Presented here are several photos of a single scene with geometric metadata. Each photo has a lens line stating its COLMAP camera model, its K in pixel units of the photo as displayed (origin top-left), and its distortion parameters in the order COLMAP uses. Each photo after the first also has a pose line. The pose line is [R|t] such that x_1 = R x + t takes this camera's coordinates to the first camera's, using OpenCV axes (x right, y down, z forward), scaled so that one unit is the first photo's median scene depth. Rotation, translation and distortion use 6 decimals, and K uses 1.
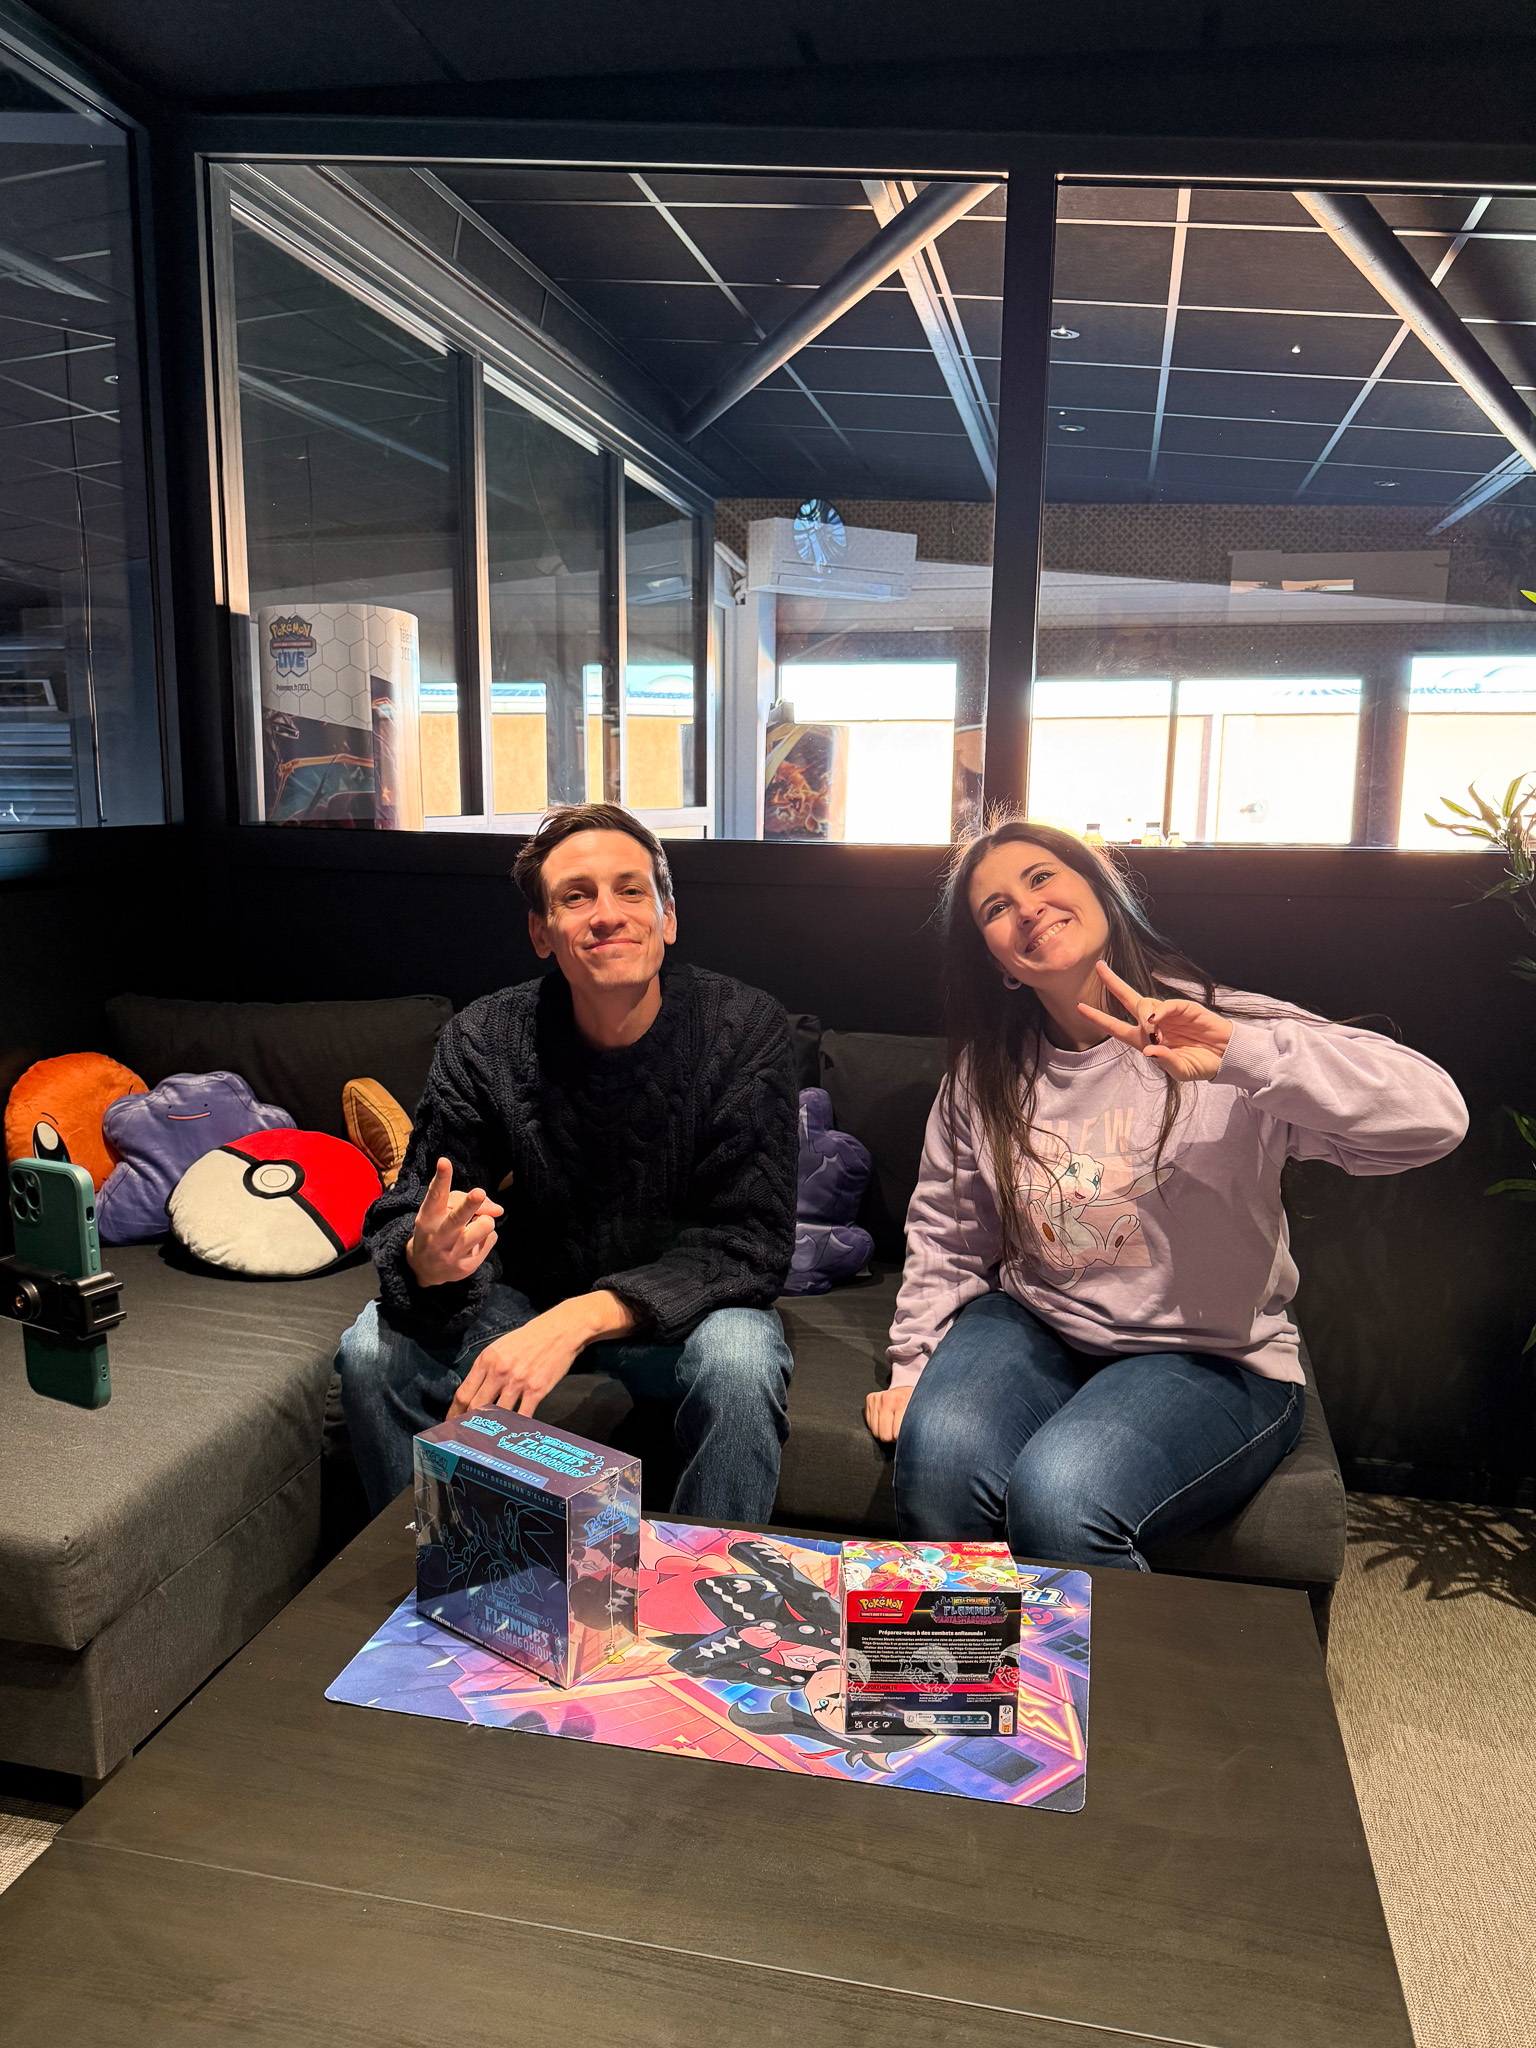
lens RADIAL K [[1494.4, 0, 771.7], [0, 1494.4, 1027.2], [0, 0, 1]] dist [0.031584, -0.042625]
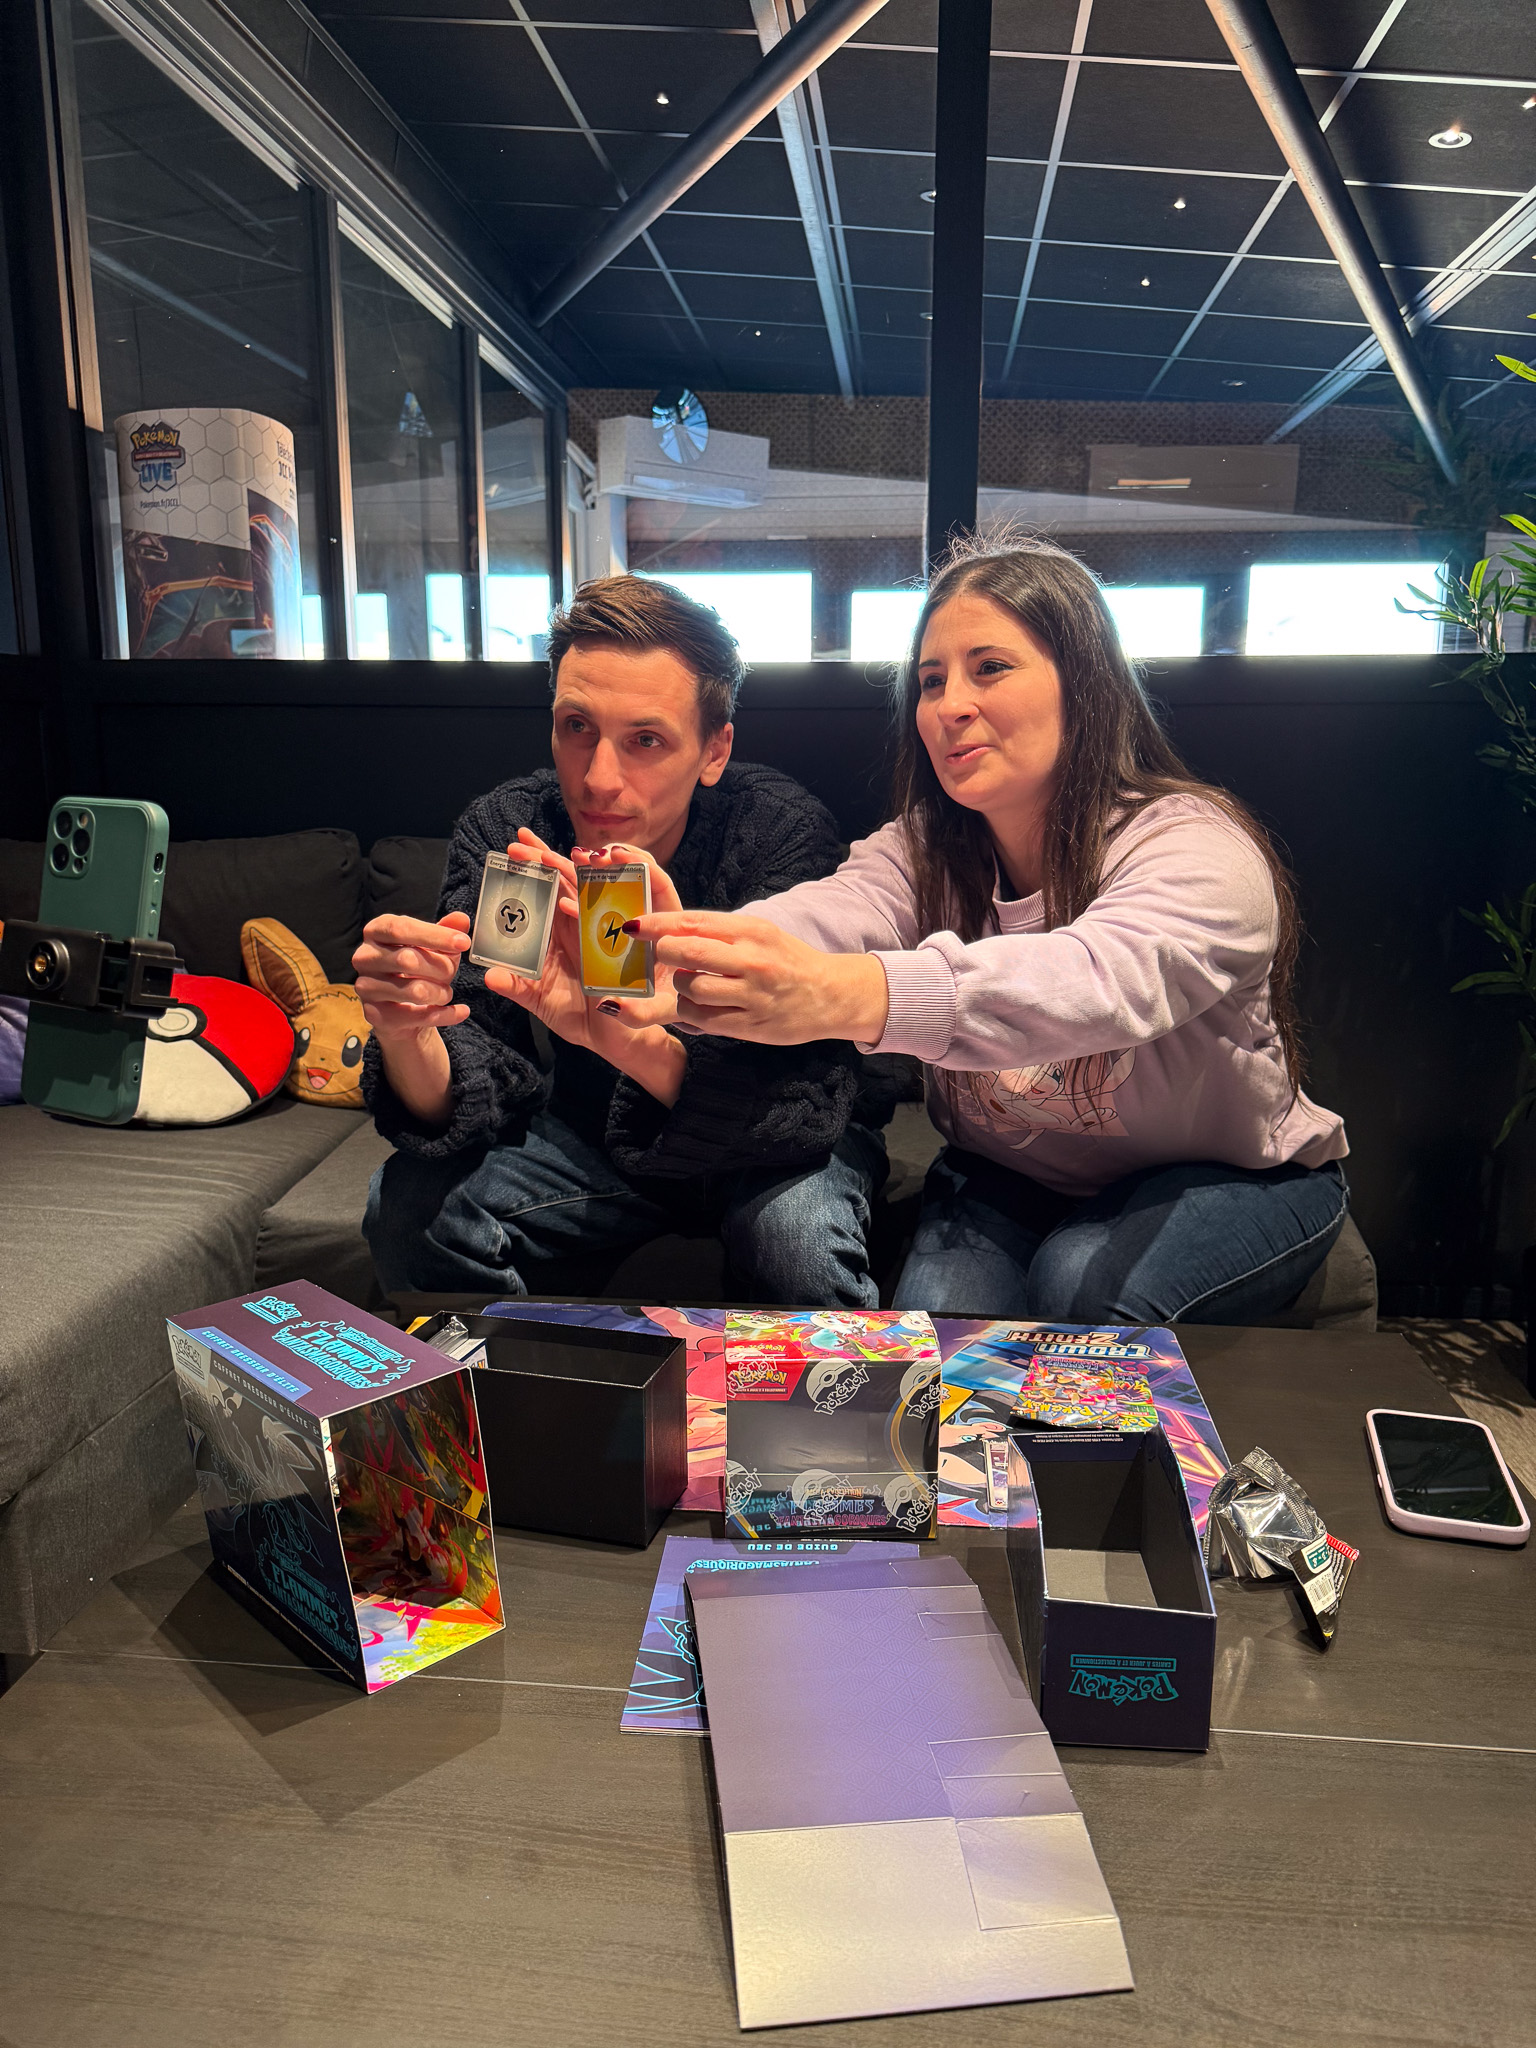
lens RADIAL K [[1473.0, 0, 759.7], [0, 1473.0, 1020.9], [0, 0, 1]] dist [-0.000862, -0.010389]
pose [[0.993818, -0.030875, 0.106646, -0.063305], [0.028055, 0.999218, 0.027845, 0.071575], [-0.107422, -0.024681, 0.993907, 0.070030]]
